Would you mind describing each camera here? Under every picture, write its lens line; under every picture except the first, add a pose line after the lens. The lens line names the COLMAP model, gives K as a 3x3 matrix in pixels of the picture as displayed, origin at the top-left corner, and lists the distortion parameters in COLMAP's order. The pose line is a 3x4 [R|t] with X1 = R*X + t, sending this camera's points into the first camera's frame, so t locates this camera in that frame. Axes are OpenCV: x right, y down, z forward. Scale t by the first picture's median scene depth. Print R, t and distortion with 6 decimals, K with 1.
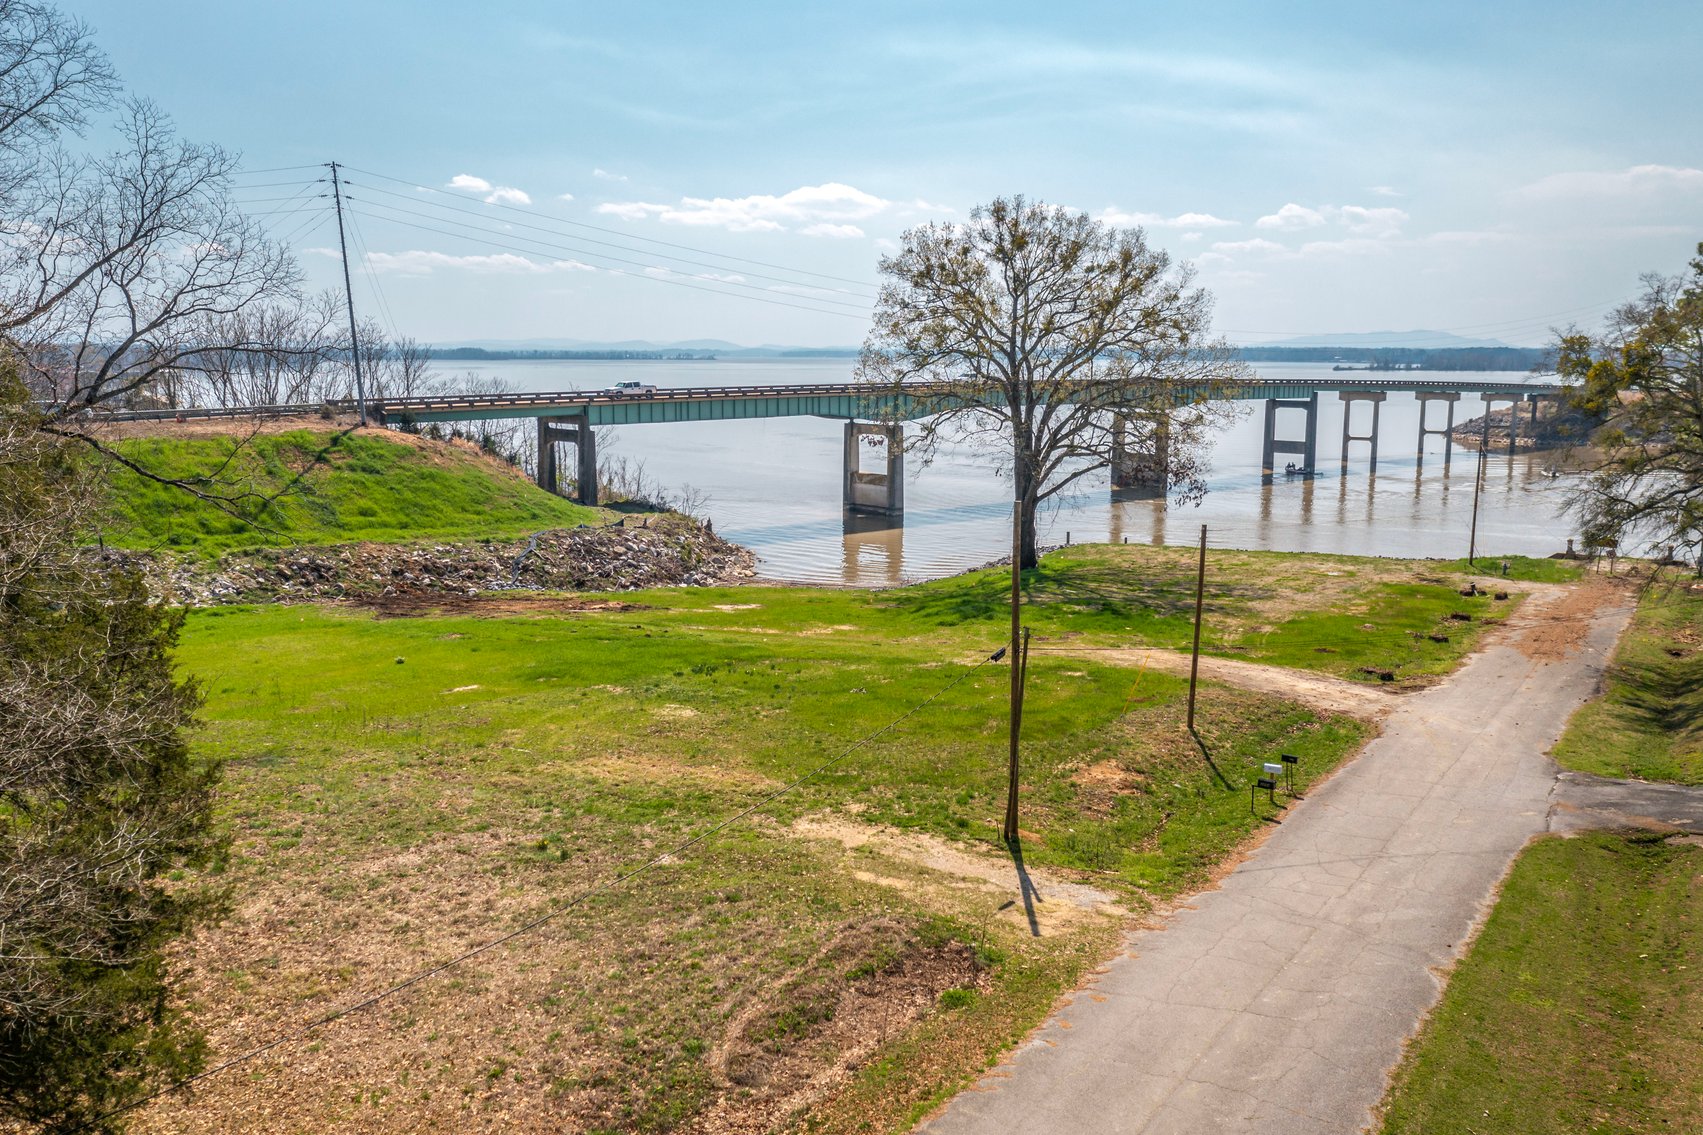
lens RADIAL K [[1363.0, 0, 863.2], [0, 1363.0, 563.7], [0, 0, 1]] dist [-0.012708, 0.008434]
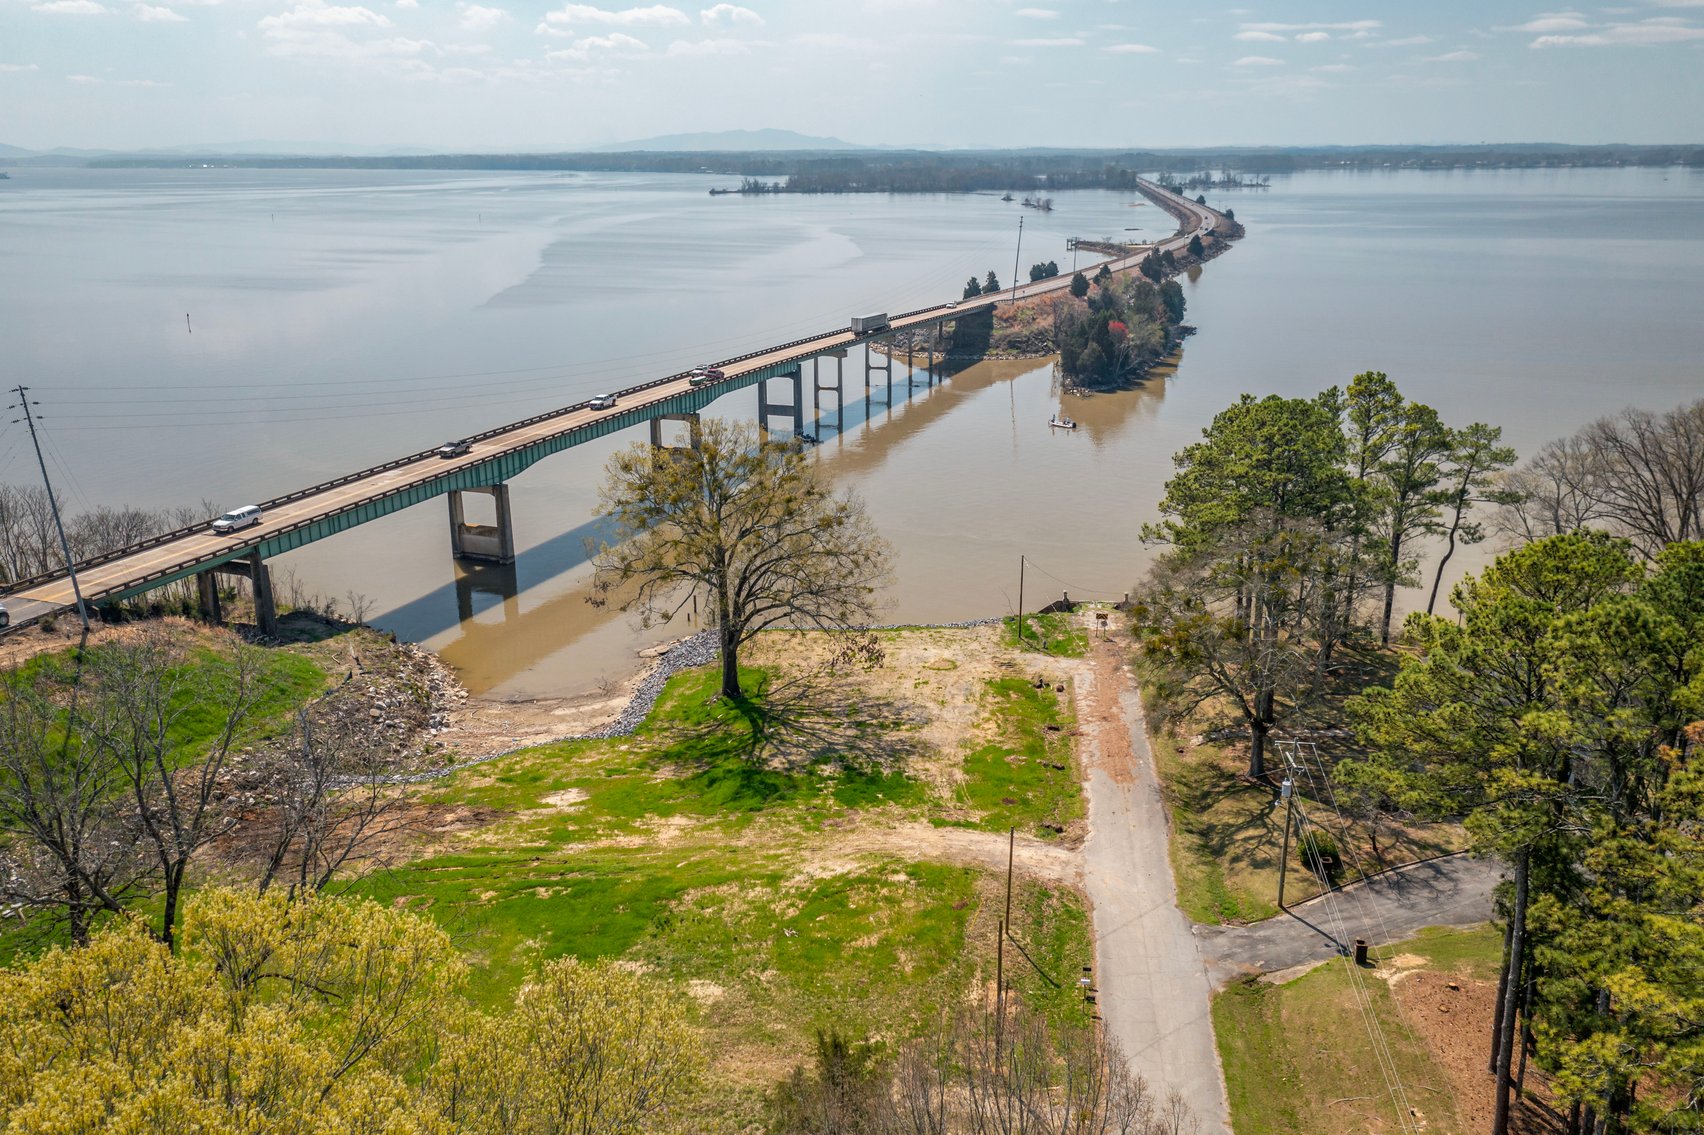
lens RADIAL K [[1363.9, 0, 853.1], [0, 1363.9, 572.9], [0, 0, 1]] dist [-0.012708, 0.008434]
pose [[0.899575, -0.135440, 0.415235, -0.226896], [0.066743, 0.982167, 0.175766, -0.247274], [-0.431636, -0.130401, 0.892573, -0.155403]]
